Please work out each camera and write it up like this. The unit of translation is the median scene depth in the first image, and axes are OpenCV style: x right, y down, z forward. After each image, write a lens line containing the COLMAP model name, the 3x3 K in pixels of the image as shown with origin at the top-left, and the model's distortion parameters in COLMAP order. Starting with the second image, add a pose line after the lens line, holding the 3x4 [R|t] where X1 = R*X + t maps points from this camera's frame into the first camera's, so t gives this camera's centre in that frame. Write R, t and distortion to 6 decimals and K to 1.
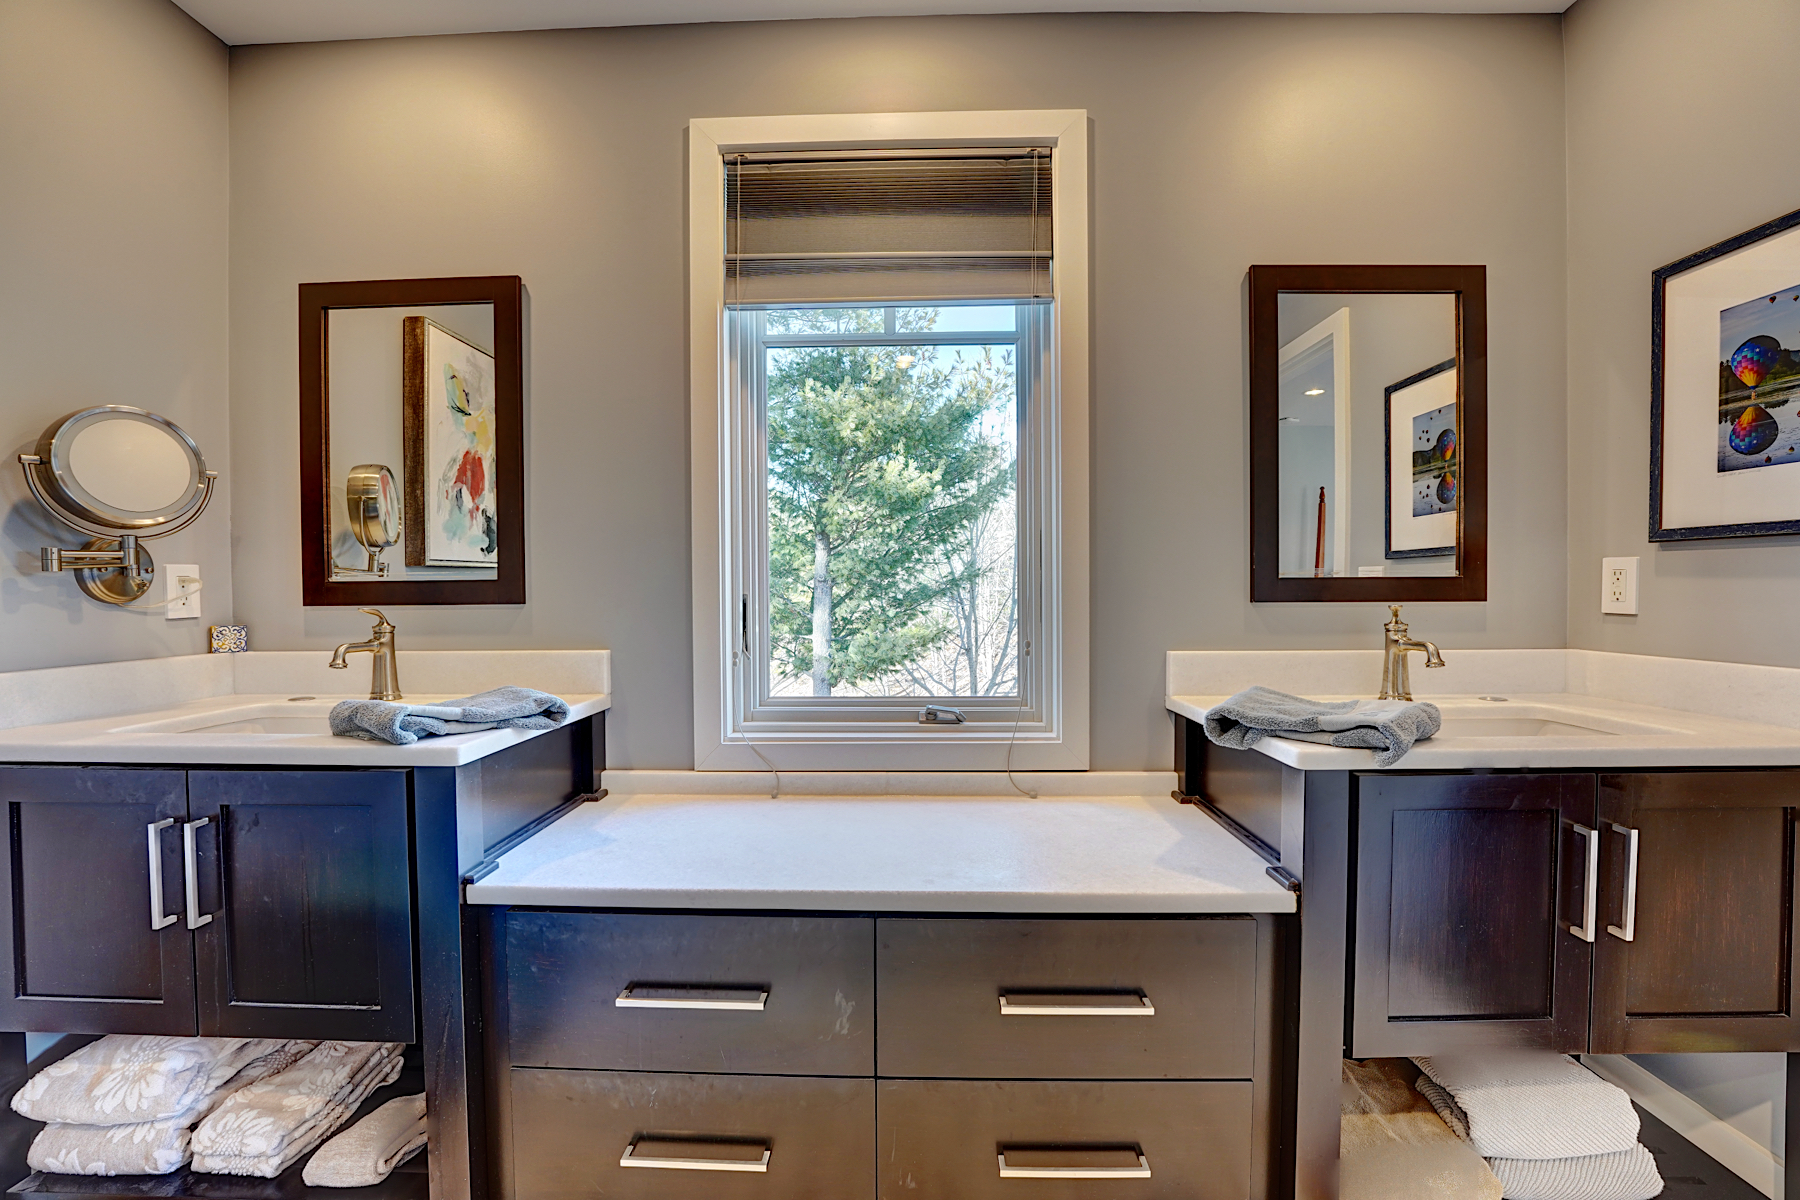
lens RADIAL K [[728.2, 0, 892.5], [0, 728.2, 602.9], [0, 0, 1]] dist [-0.027105, 0.000156]
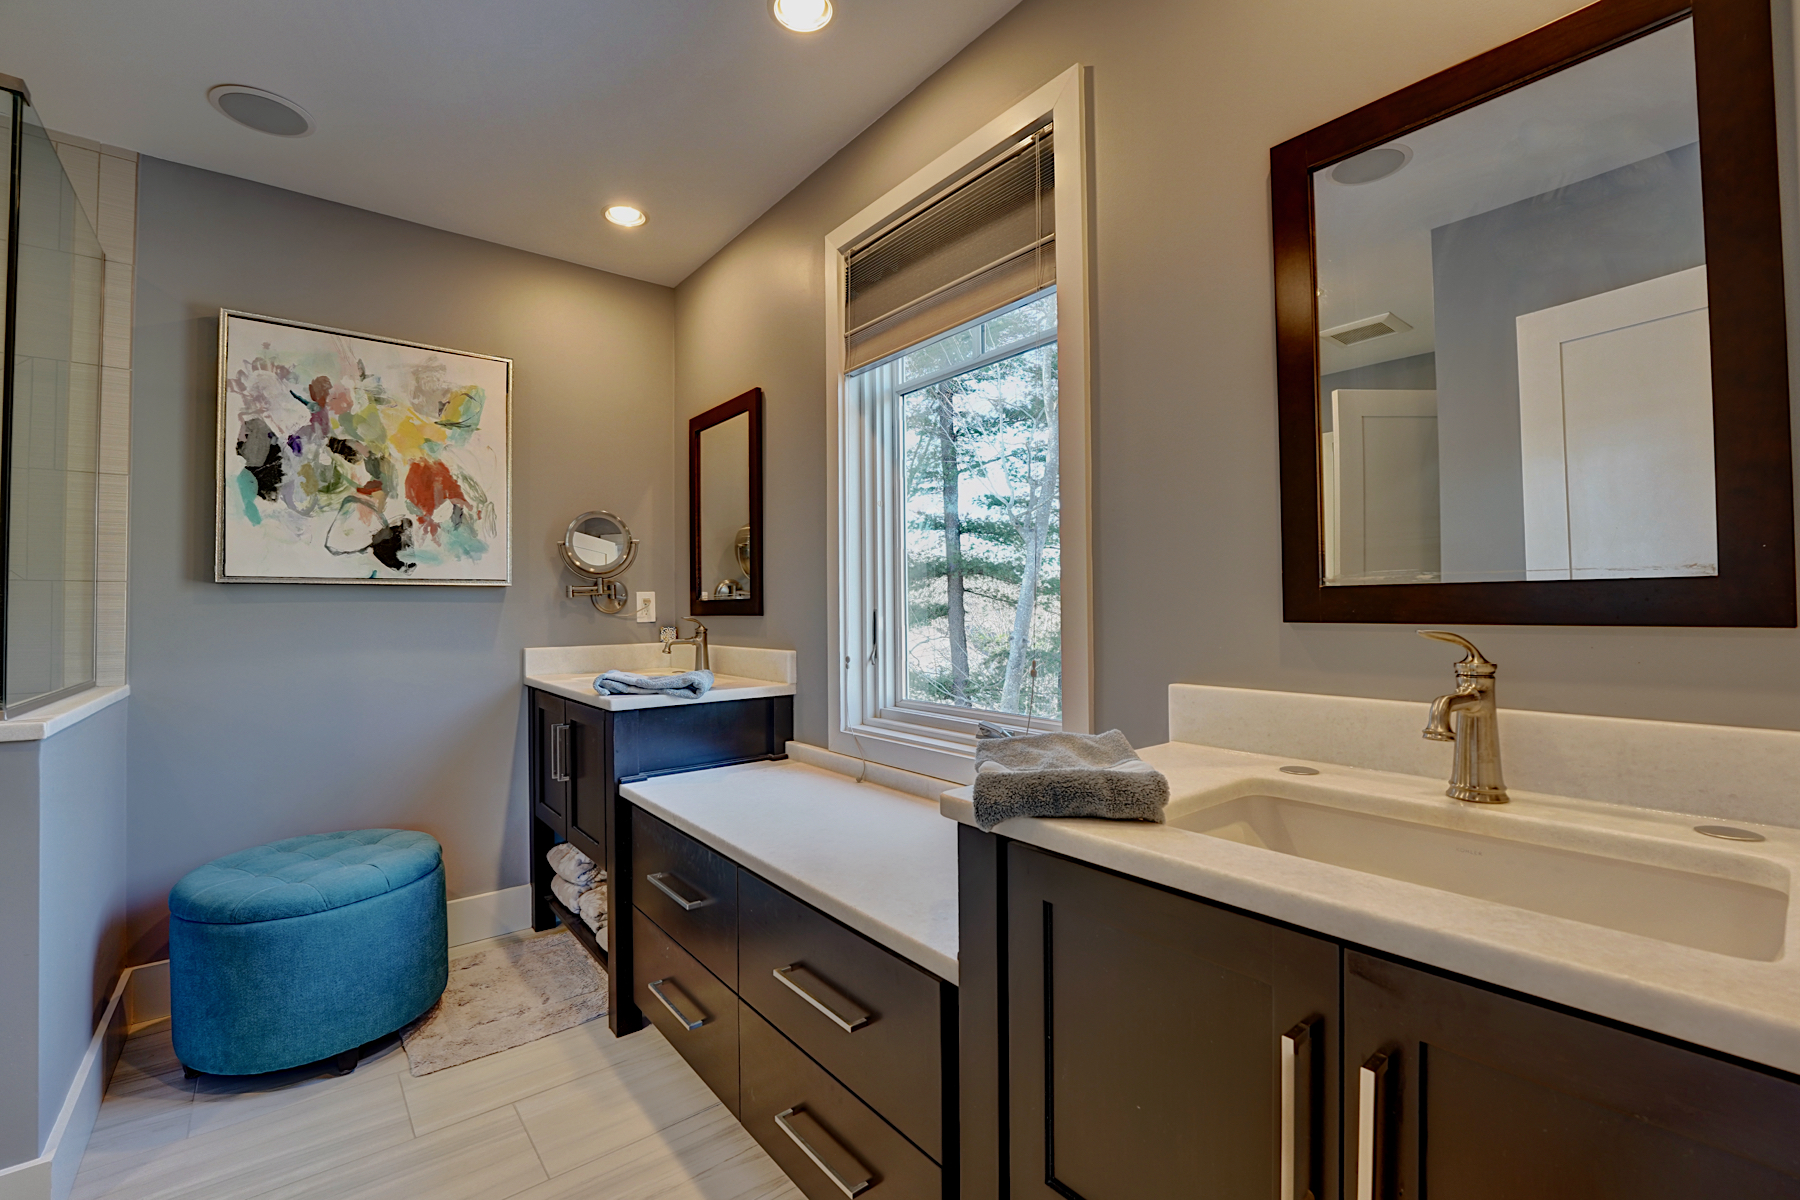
lens RADIAL K [[758.2, 0, 893.3], [0, 758.2, 597.5], [0, 0, 1]] dist [-0.033353, -0.000134]
pose [[0.644839, -0.009916, -0.764254, 0.807016], [-0.006265, 0.999814, -0.018259, -0.009155], [0.764293, 0.016562, 0.644657, 0.241006]]
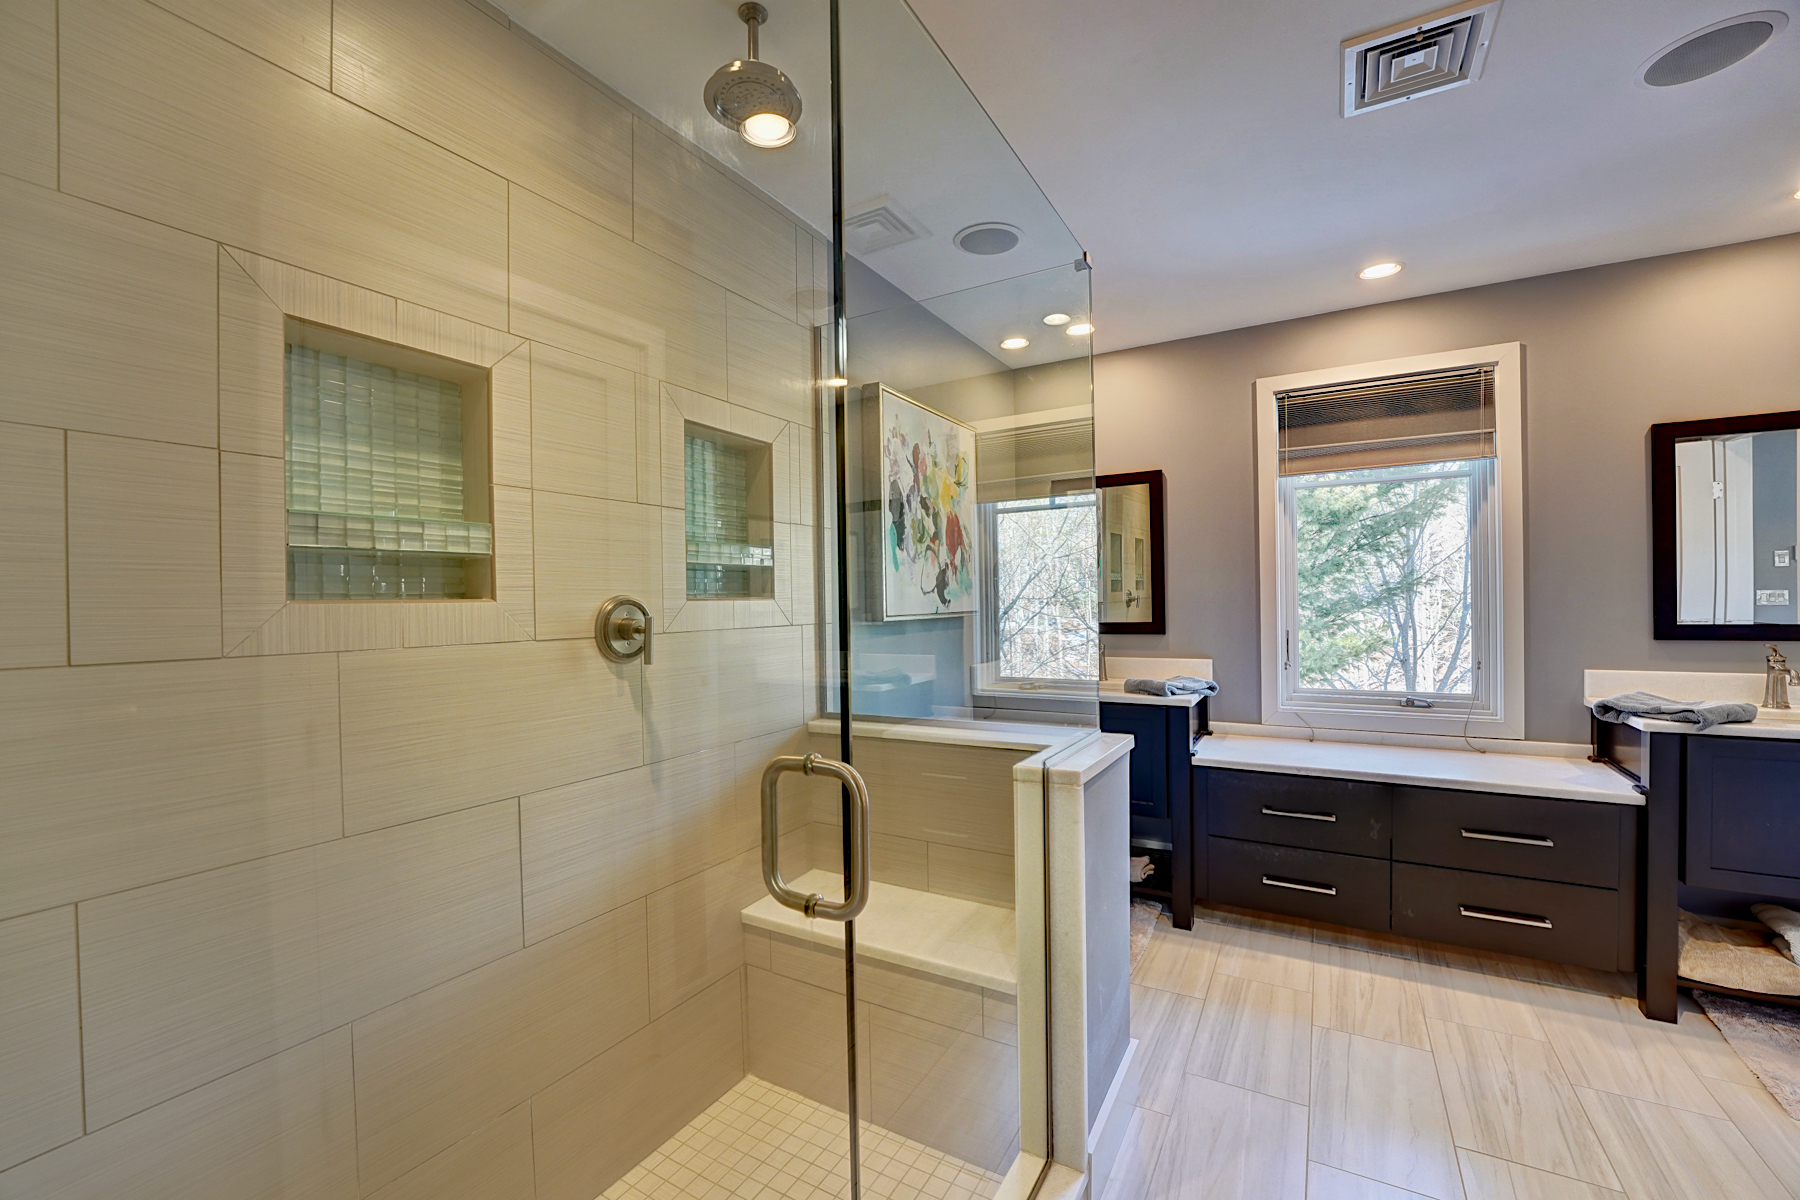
lens RADIAL K [[735.2, 0, 896.7], [0, 735.2, 604.5], [0, 0, 1]] dist [-0.023256, 0.000992]
pose [[0.877995, -0.005164, -0.478642, -0.196679], [0.004892, 0.999986, -0.001815, -0.082608], [0.478645, -0.000748, 0.878008, -1.135258]]
